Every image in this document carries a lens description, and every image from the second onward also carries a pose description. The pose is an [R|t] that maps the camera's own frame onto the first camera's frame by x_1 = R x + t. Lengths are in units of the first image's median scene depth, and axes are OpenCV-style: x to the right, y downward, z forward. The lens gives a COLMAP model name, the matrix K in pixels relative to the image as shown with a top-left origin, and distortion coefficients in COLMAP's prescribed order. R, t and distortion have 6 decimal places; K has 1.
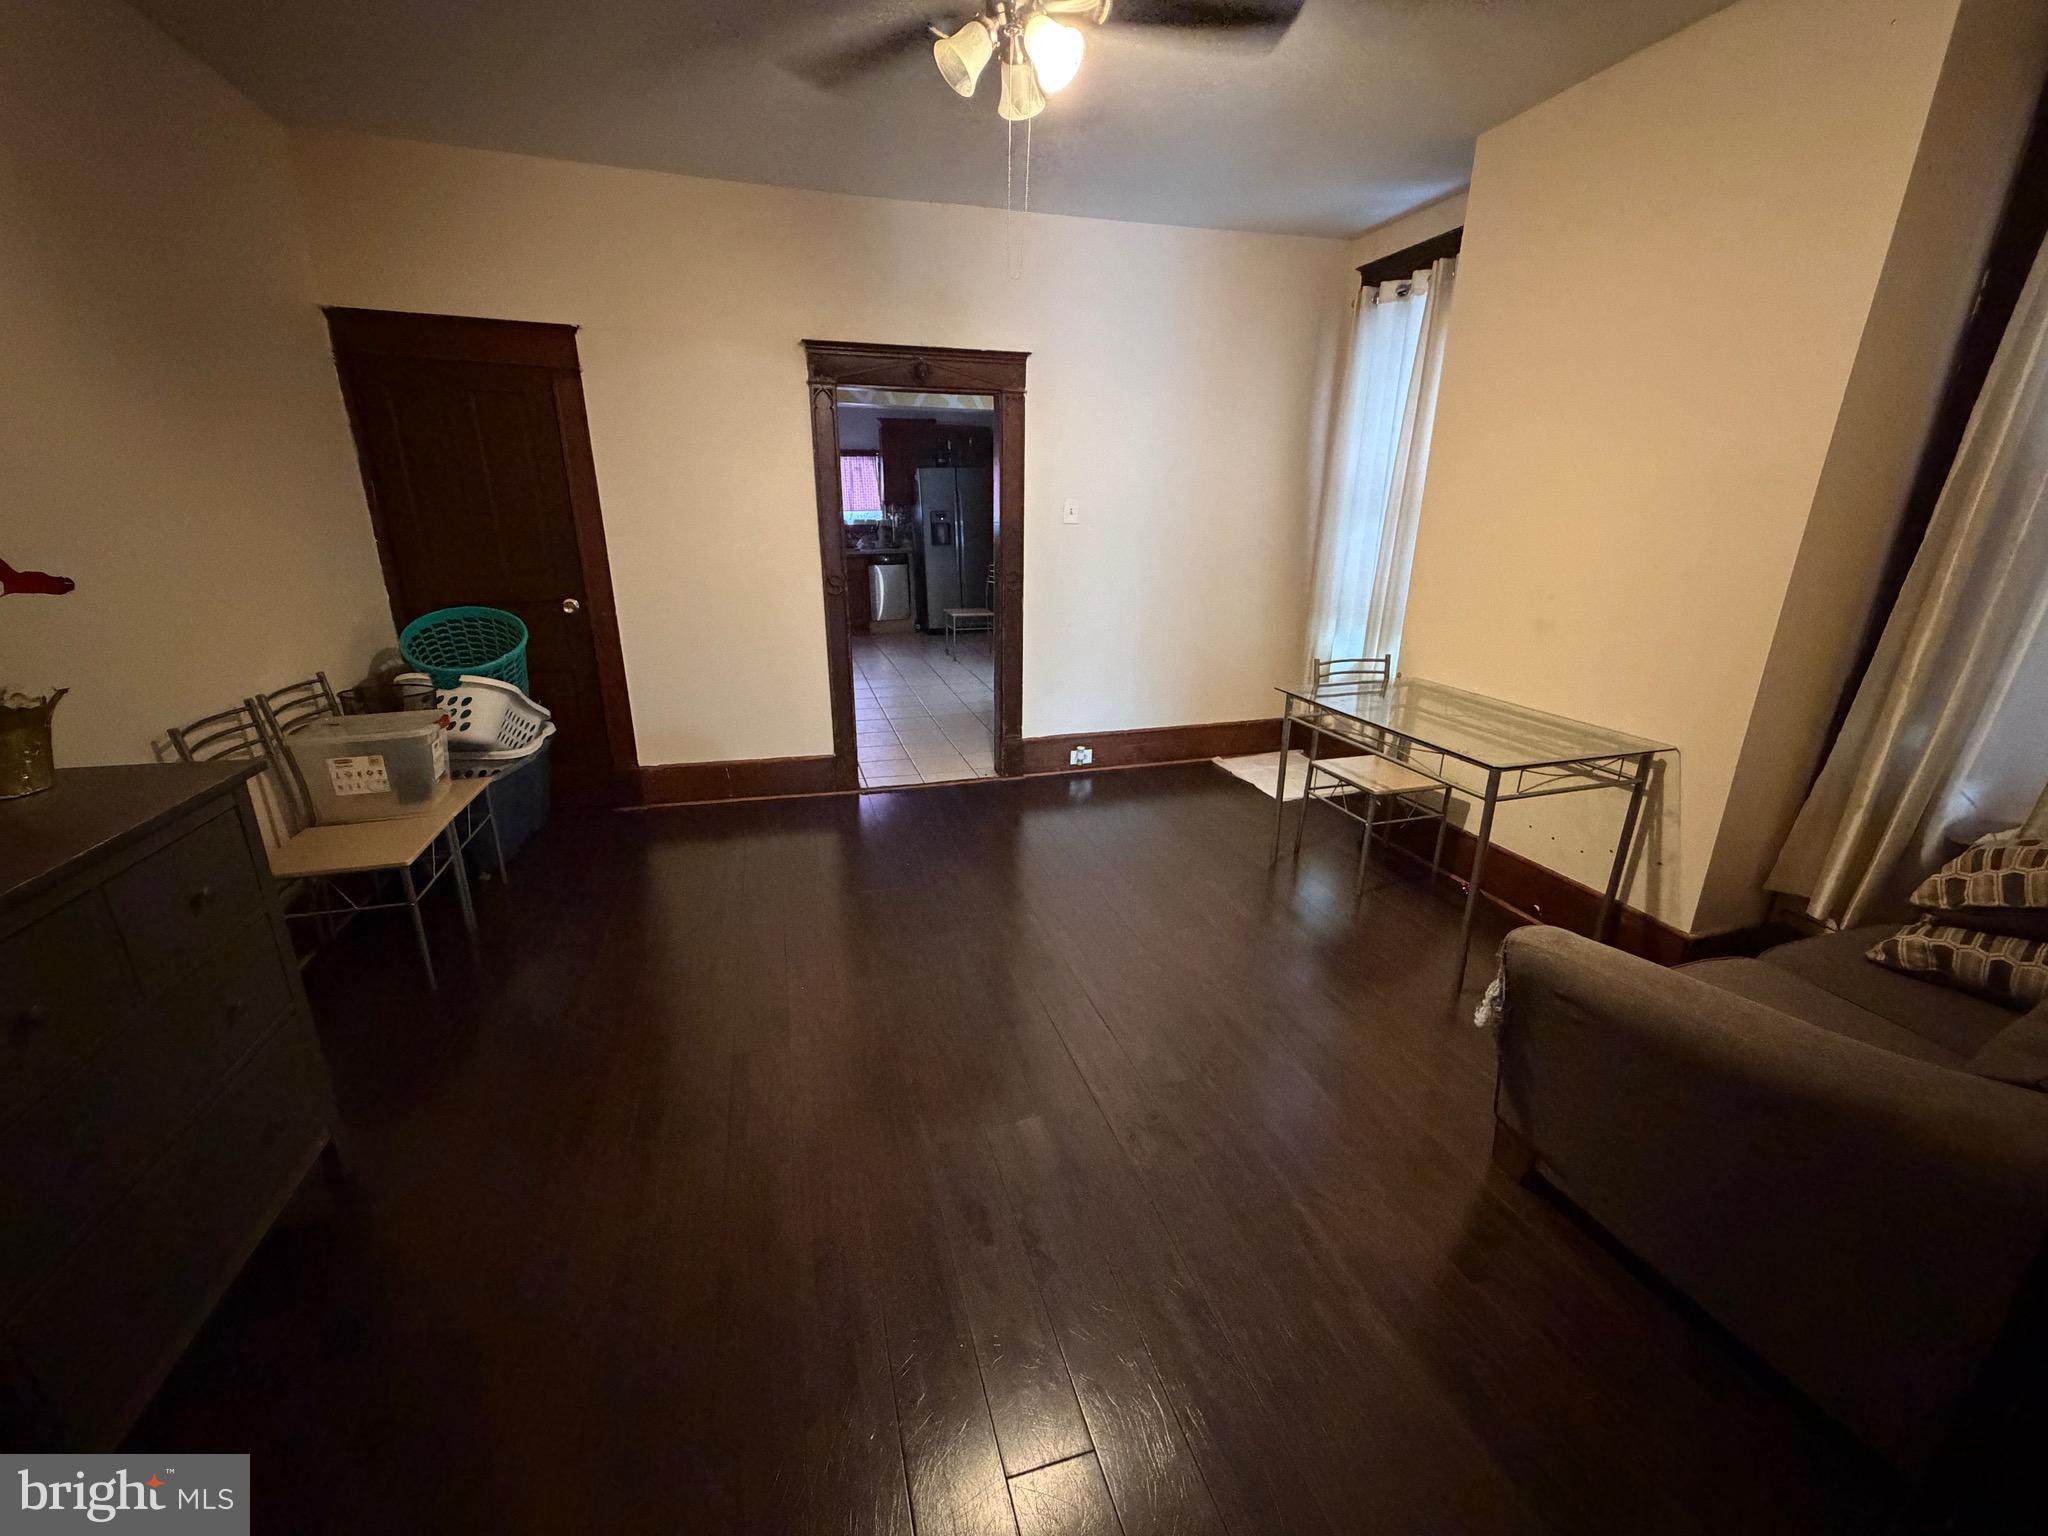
lens RADIAL K [[821.9, 0, 1020.1], [0, 821.9, 776.1], [0, 0, 1]] dist [0.000262, 0.000008]
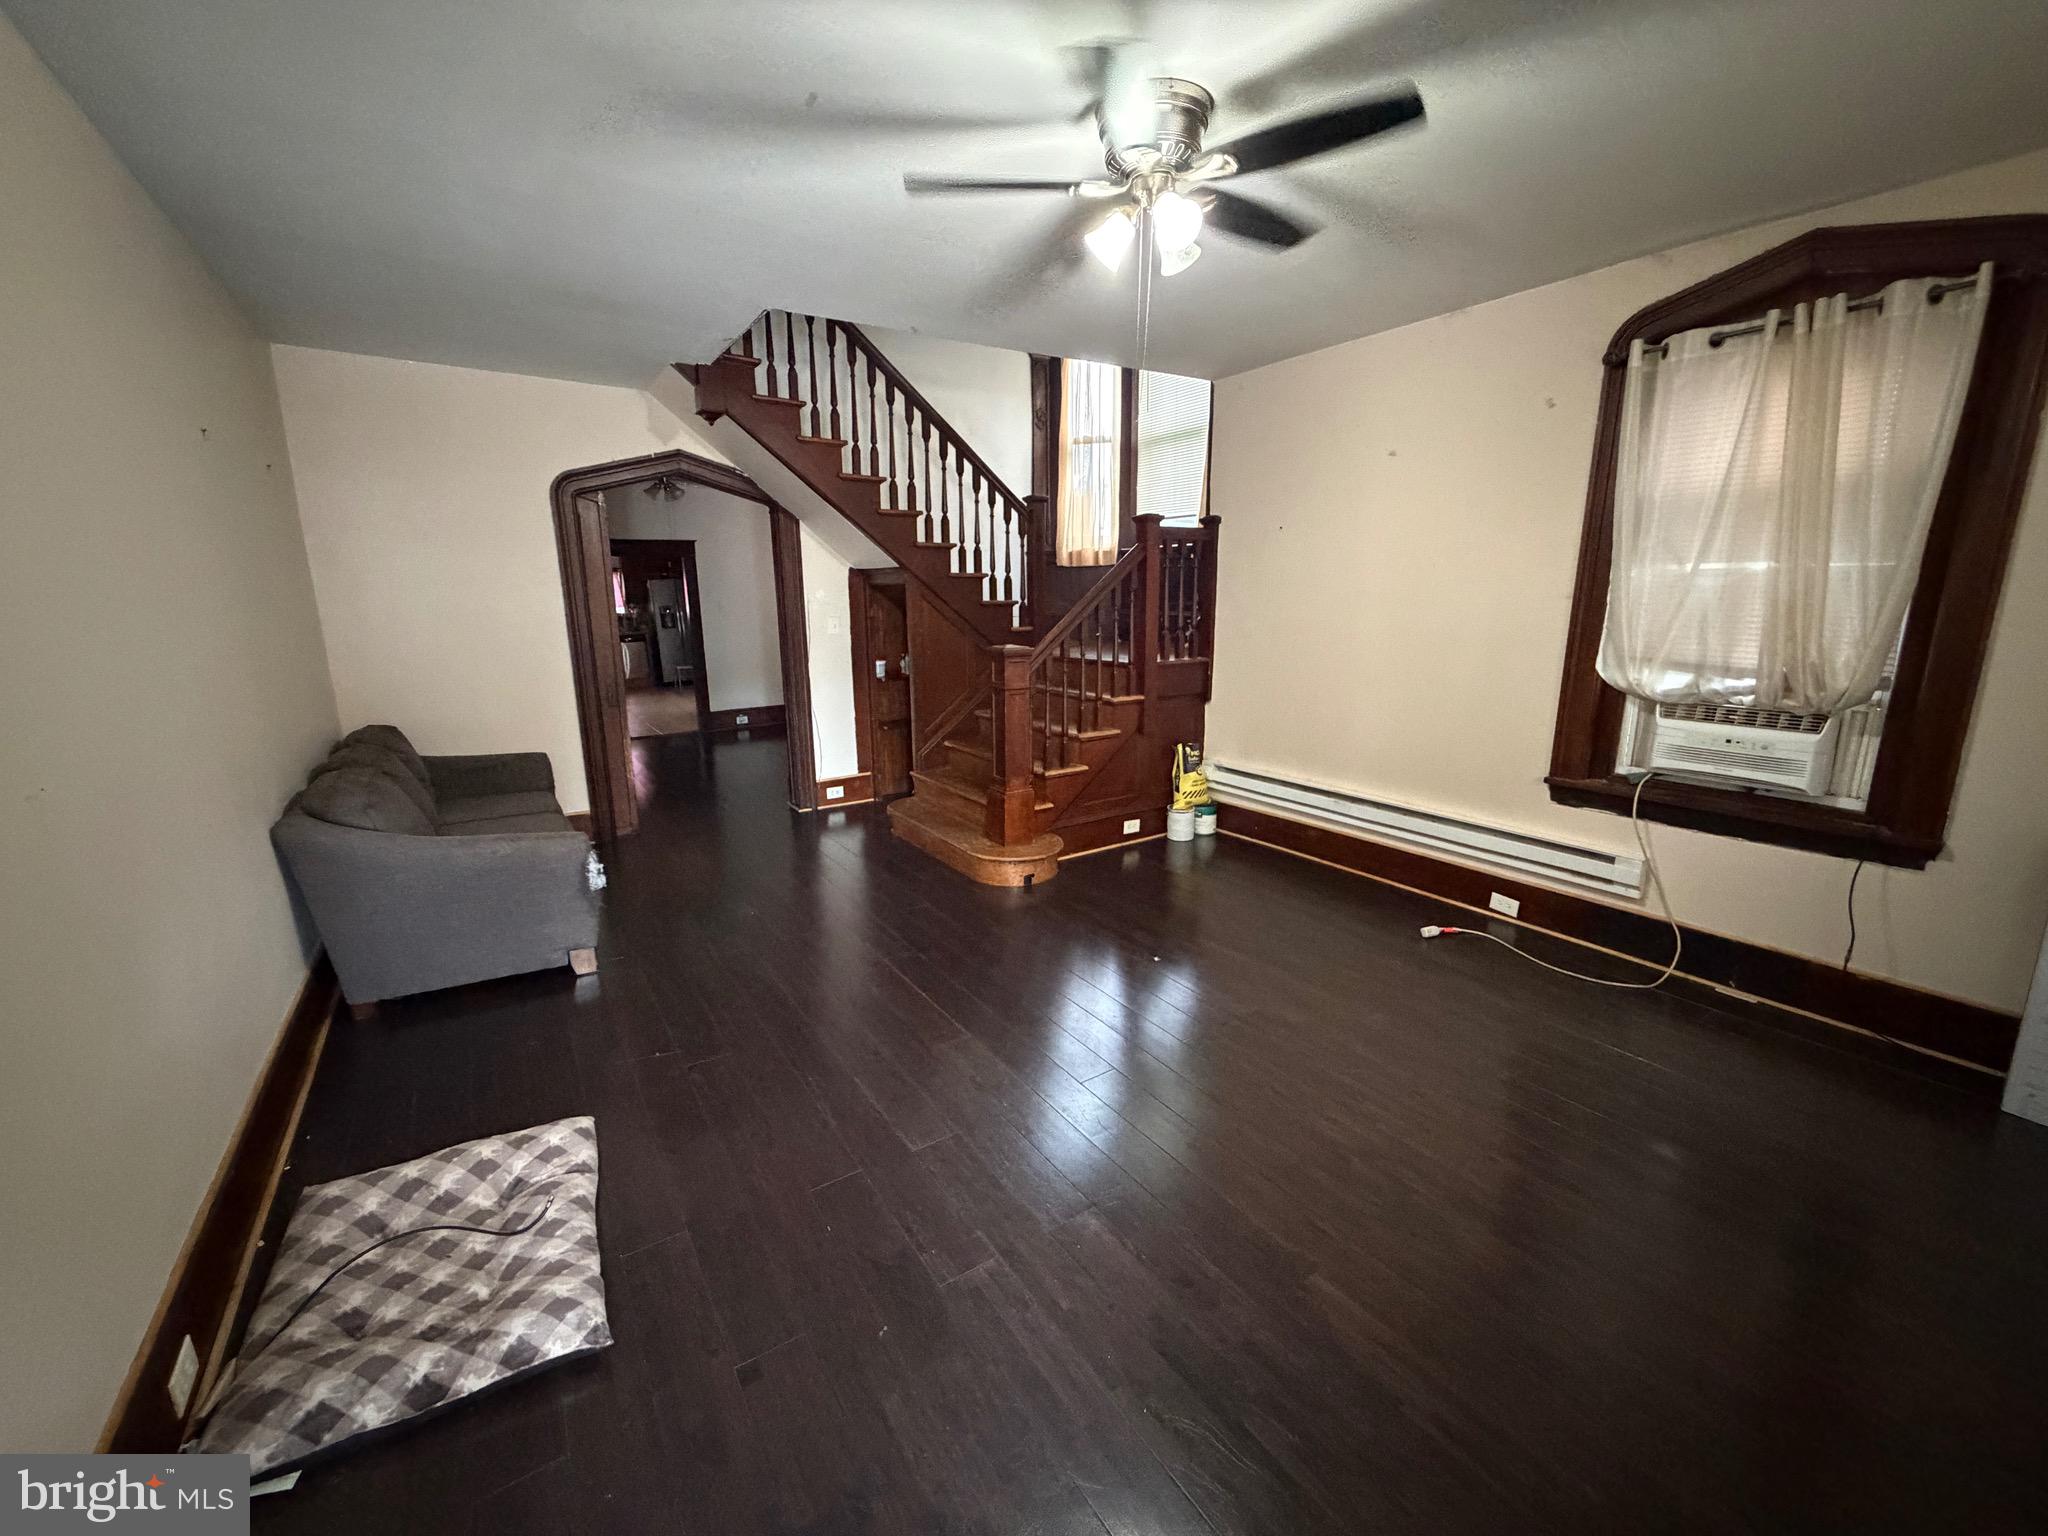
lens RADIAL K [[821.9, 0, 1023.9], [0, 821.9, 770.0], [0, 0, 1]] dist [0.000262, 0.000008]
pose [[0.954775, -0.075128, 0.287682, 0.099766], [0.106111, 0.989935, -0.093648, 0.253936], [-0.277751, 0.119939, 0.953136, -0.801288]]
